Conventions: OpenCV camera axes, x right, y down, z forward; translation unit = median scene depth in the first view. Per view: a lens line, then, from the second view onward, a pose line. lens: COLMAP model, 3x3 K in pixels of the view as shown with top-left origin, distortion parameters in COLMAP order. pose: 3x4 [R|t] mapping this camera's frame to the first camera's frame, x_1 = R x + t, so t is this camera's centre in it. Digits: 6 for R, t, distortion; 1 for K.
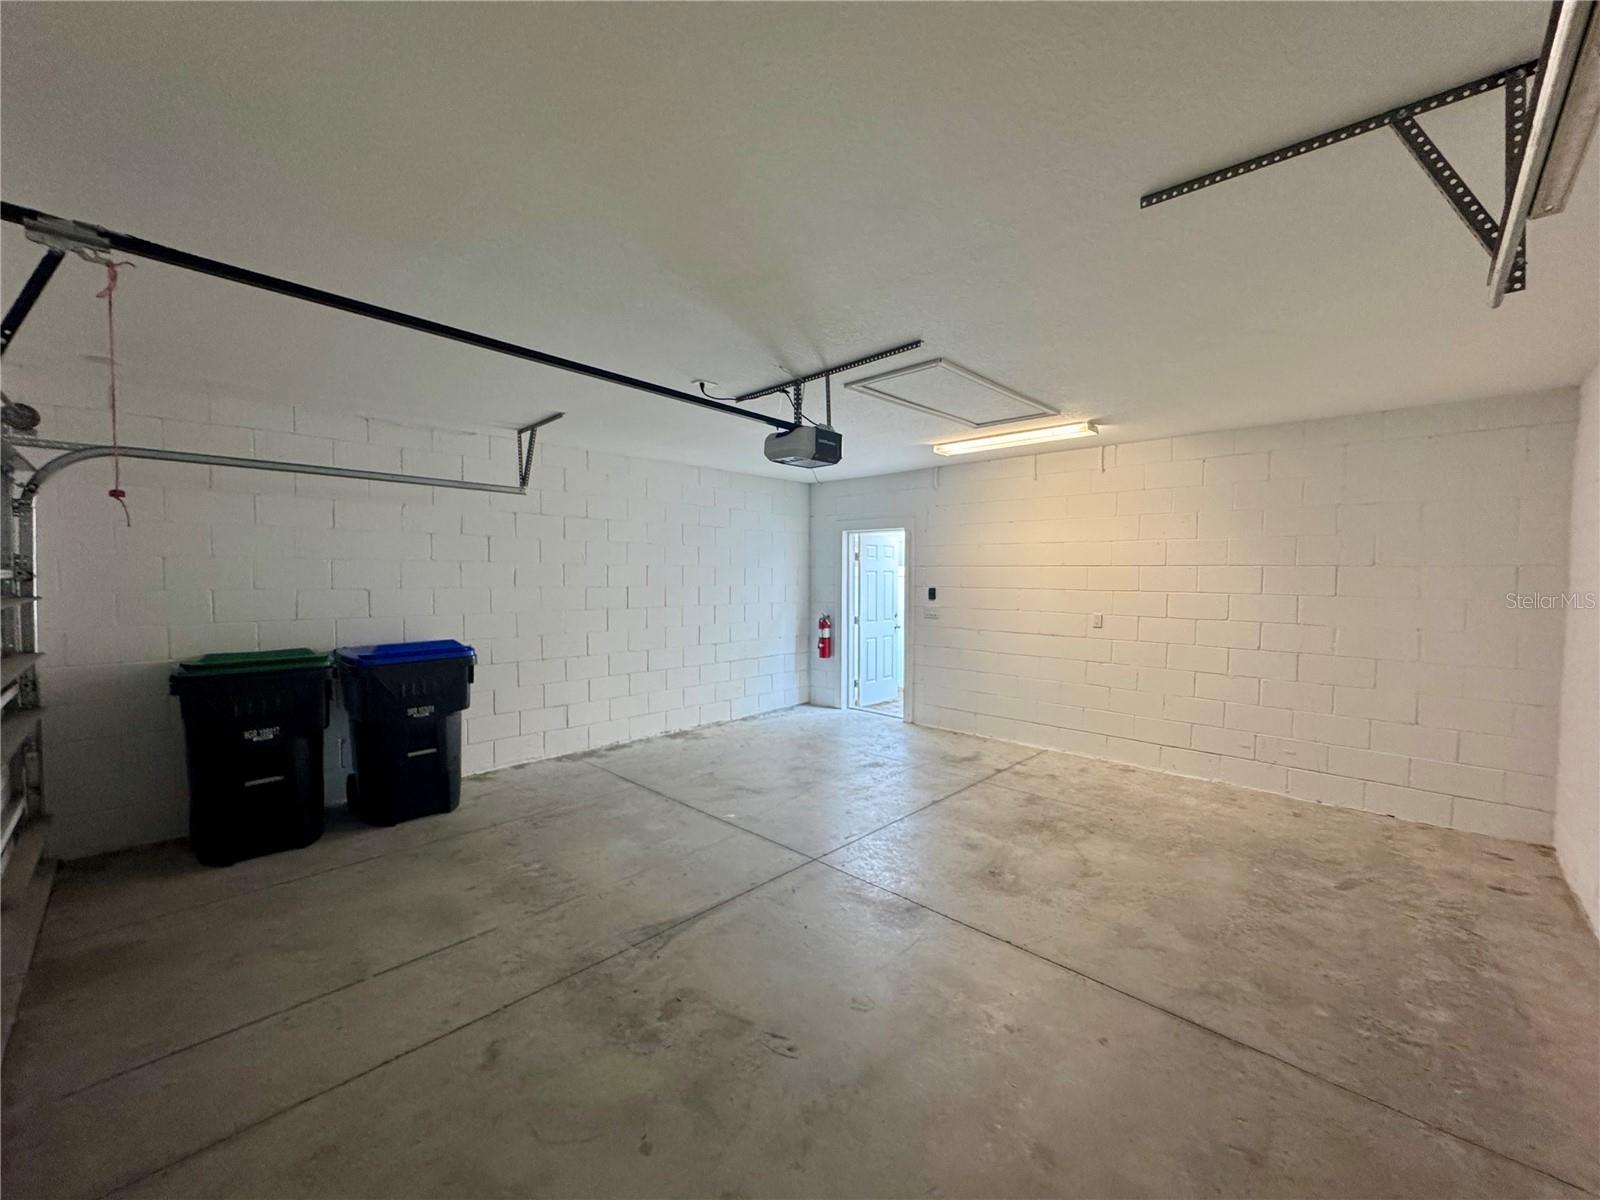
lens RADIAL K [[641.1, 0, 801.2], [0, 641.1, 597.5], [0, 0, 1]] dist [-0.000877, -0.000328]
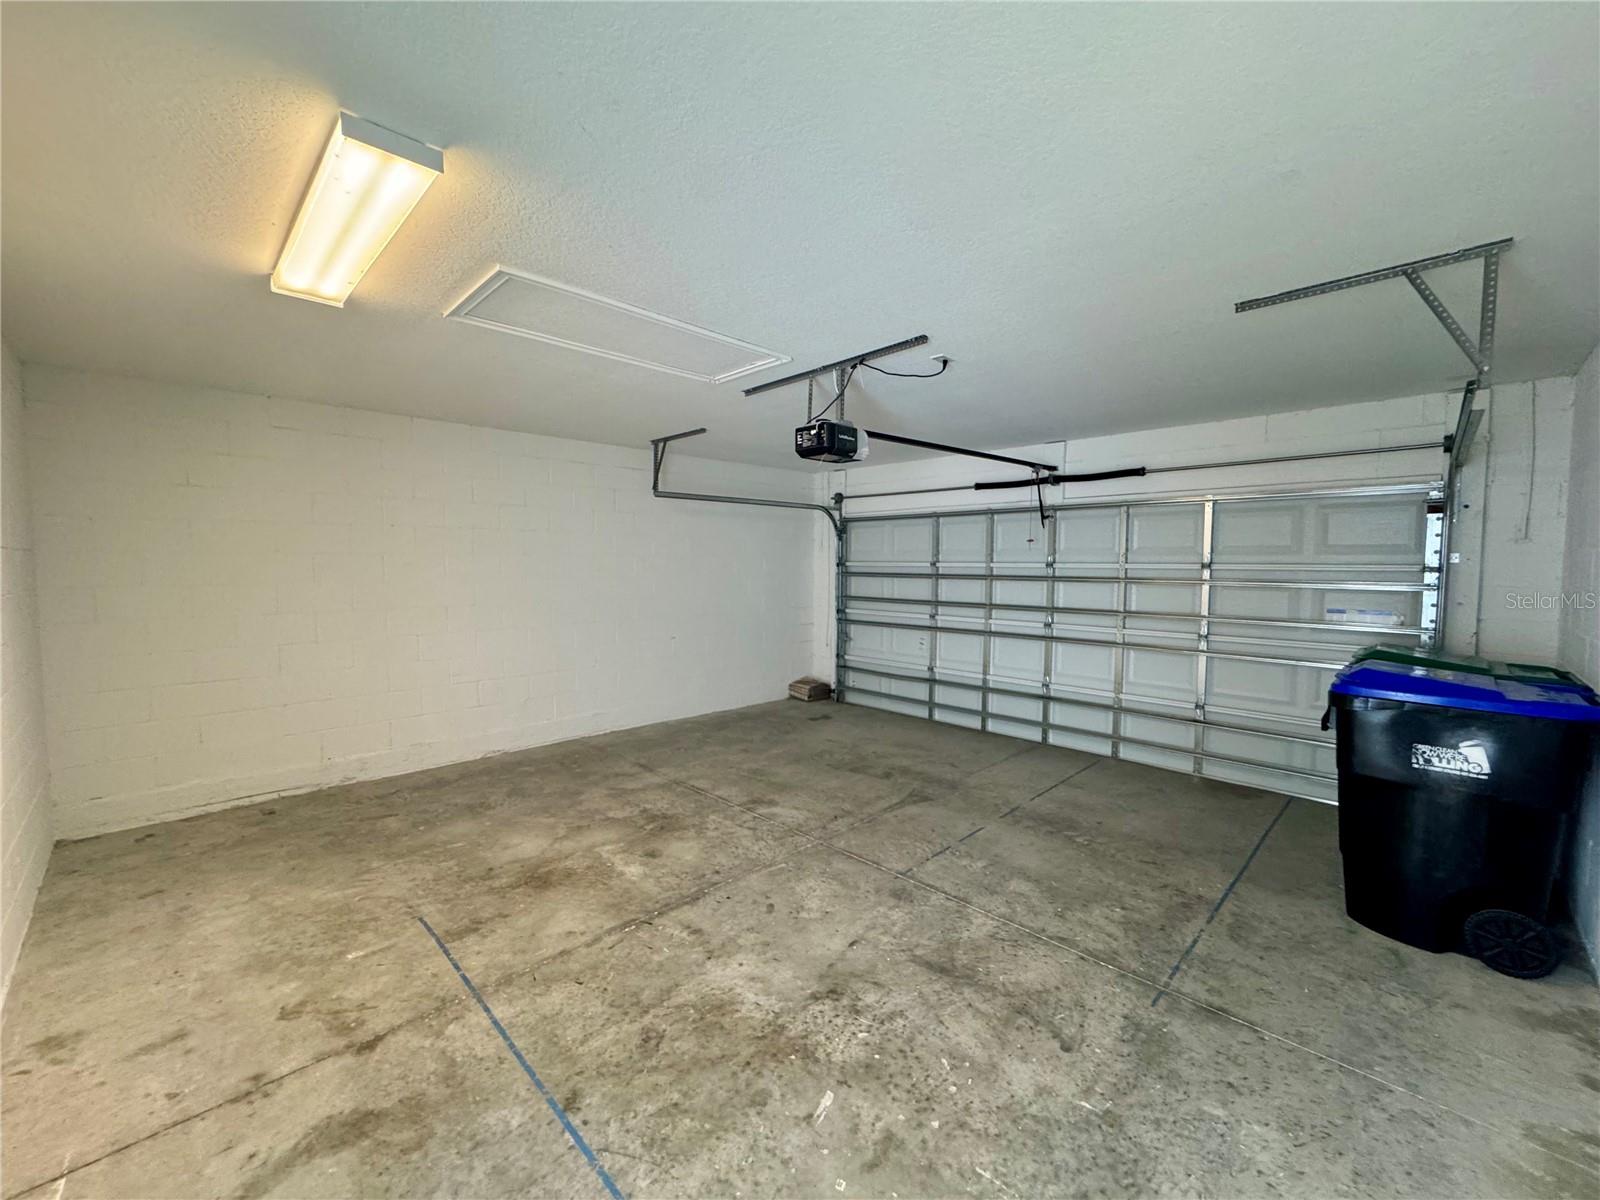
lens RADIAL K [[641.1, 0, 801.2], [0, 641.1, 597.5], [0, 0, 1]] dist [-0.000877, -0.000328]
pose [[-0.999959, -0.008119, 0.003934, 0.044854], [-0.007718, 0.995635, 0.093010, -0.071572], [-0.004672, 0.092976, -0.995657, 1.819212]]
